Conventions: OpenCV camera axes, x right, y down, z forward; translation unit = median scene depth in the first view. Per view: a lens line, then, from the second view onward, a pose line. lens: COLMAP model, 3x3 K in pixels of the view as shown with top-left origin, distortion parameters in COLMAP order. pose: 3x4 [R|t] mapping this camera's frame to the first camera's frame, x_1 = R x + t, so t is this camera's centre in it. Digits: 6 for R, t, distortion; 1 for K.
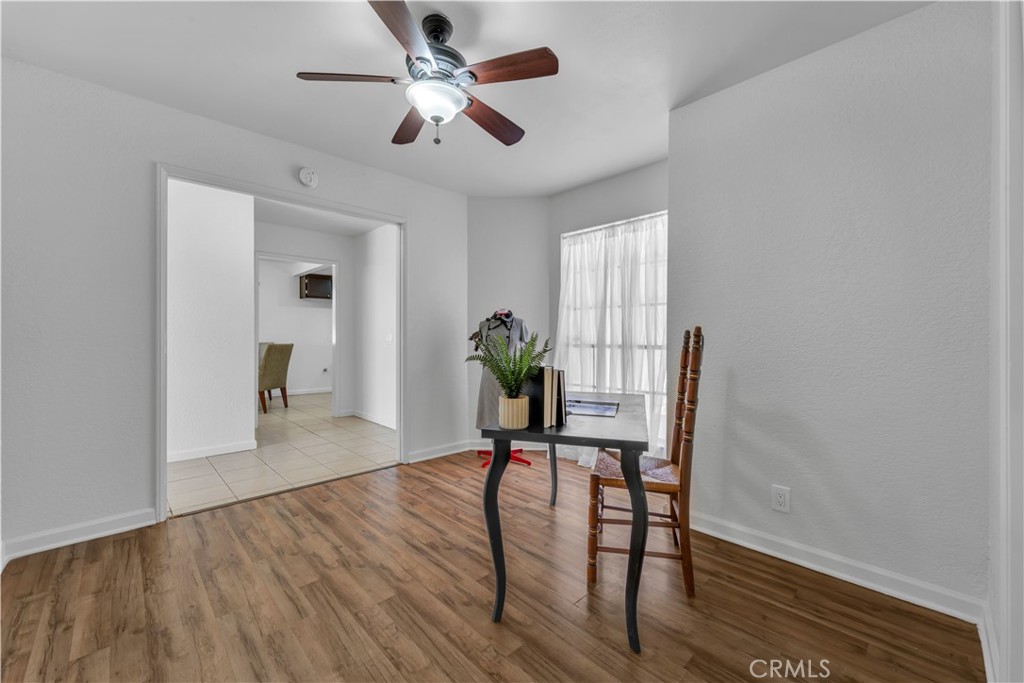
lens RADIAL K [[407.6, 0, 506.2], [0, 407.6, 337.2], [0, 0, 1]] dist [-0.001866, -0.000244]
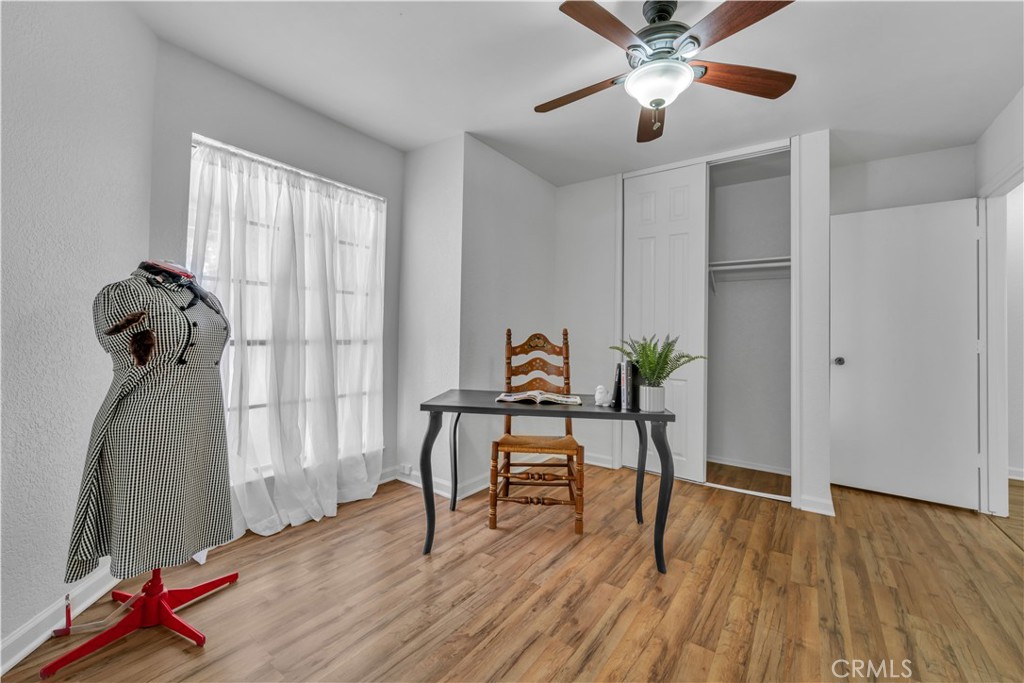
lens RADIAL K [[421.3, 0, 514.9], [0, 421.3, 325.7], [0, 0, 1]] dist [-0.000042, -0.000086]
pose [[-0.201704, 0.016455, 0.979308, -0.984795], [-0.021988, 0.999531, -0.021323, -0.001128], [-0.979200, -0.025834, -0.201248, 1.427689]]
